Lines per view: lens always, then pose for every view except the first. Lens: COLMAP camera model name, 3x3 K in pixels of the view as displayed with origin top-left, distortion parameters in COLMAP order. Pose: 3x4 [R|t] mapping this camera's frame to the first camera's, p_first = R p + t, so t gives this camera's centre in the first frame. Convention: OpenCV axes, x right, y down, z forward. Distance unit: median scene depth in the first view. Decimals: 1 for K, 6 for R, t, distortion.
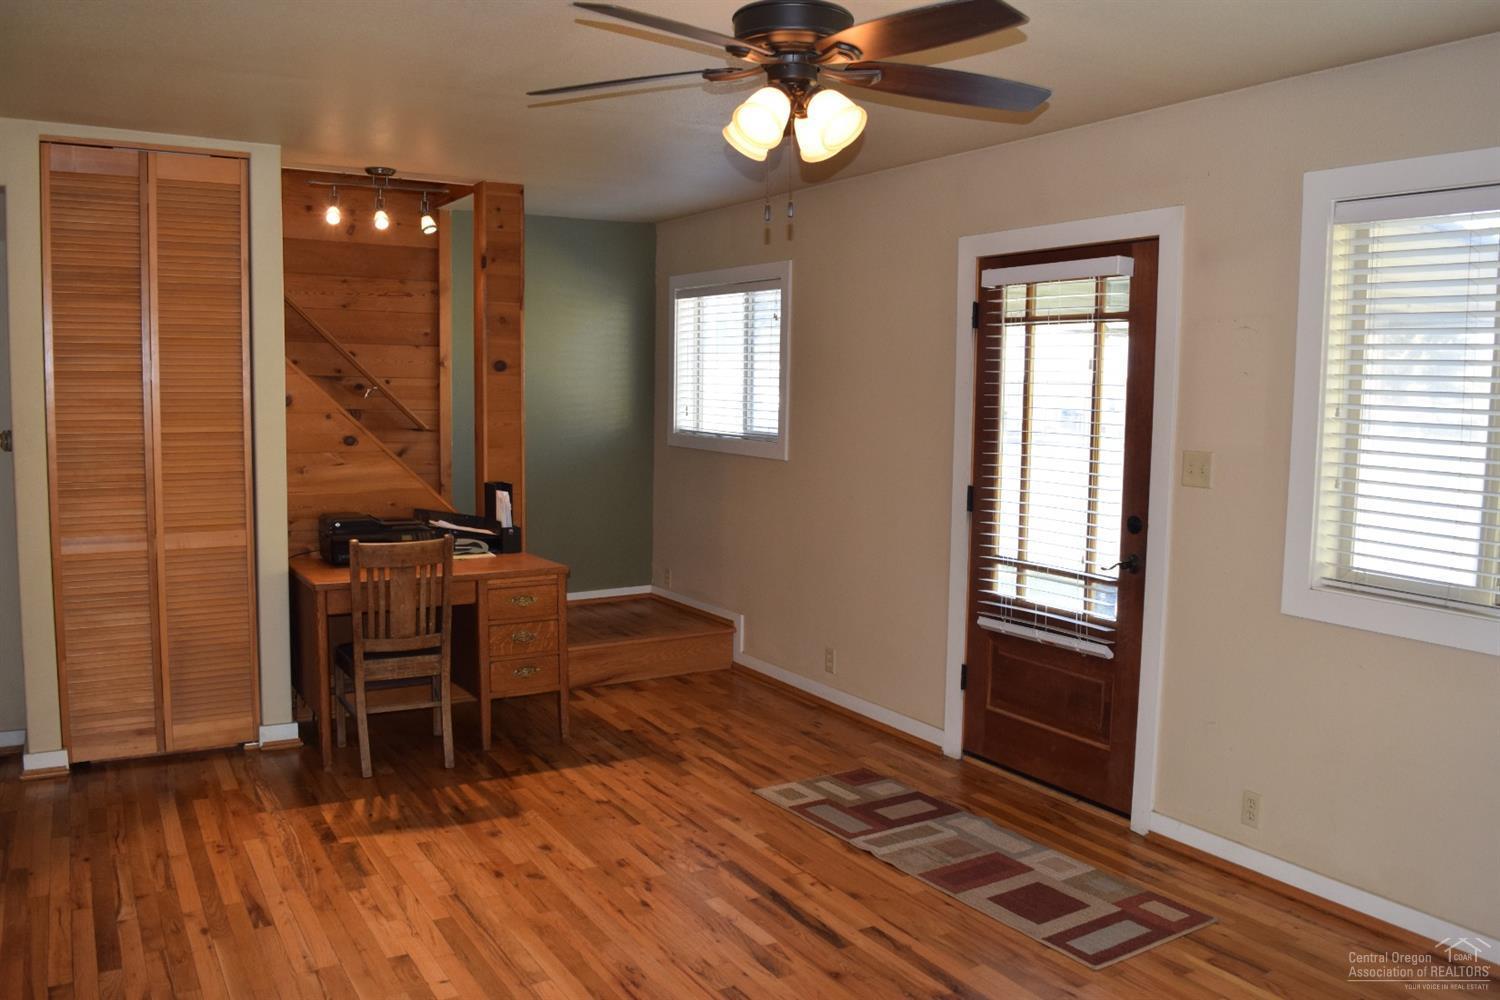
lens RADIAL K [[1174.7, 0, 759.9], [0, 1174.7, 495.6], [0, 0, 1]] dist [-0.095856, 0.021569]
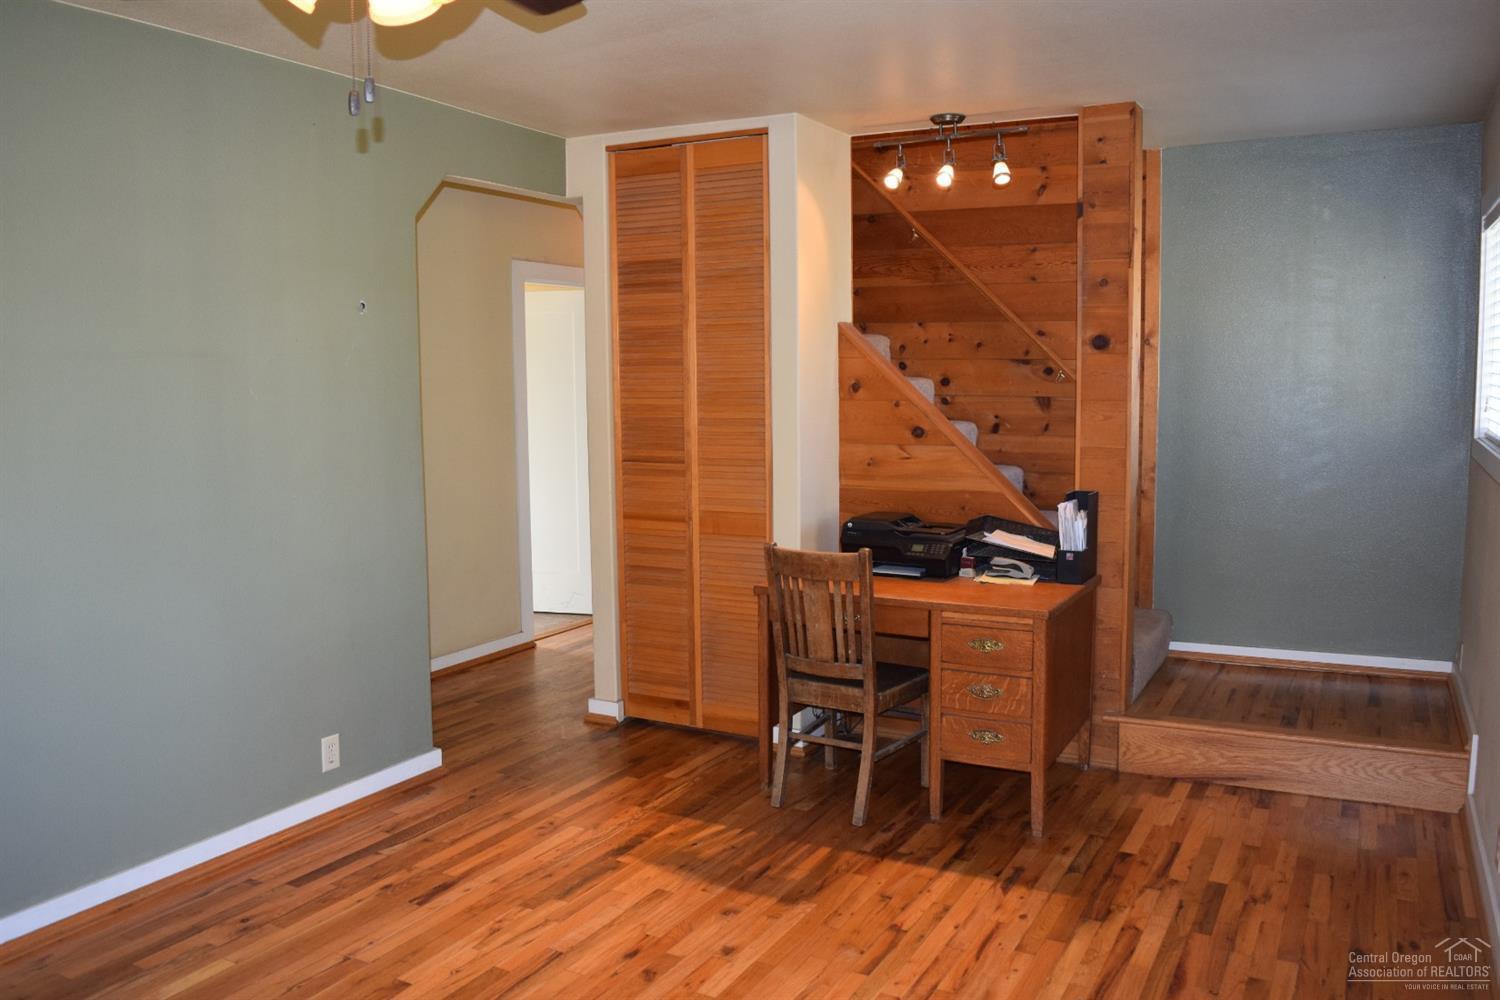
lens RADIAL K [[1174.7, 0, 759.9], [0, 1174.7, 495.6], [0, 0, 1]] dist [-0.095856, 0.021569]
pose [[0.512934, 0.073788, -0.855251, 0.410242], [-0.065409, 0.996762, 0.046768, -0.038539], [0.855933, 0.031953, 0.516099, 0.512576]]
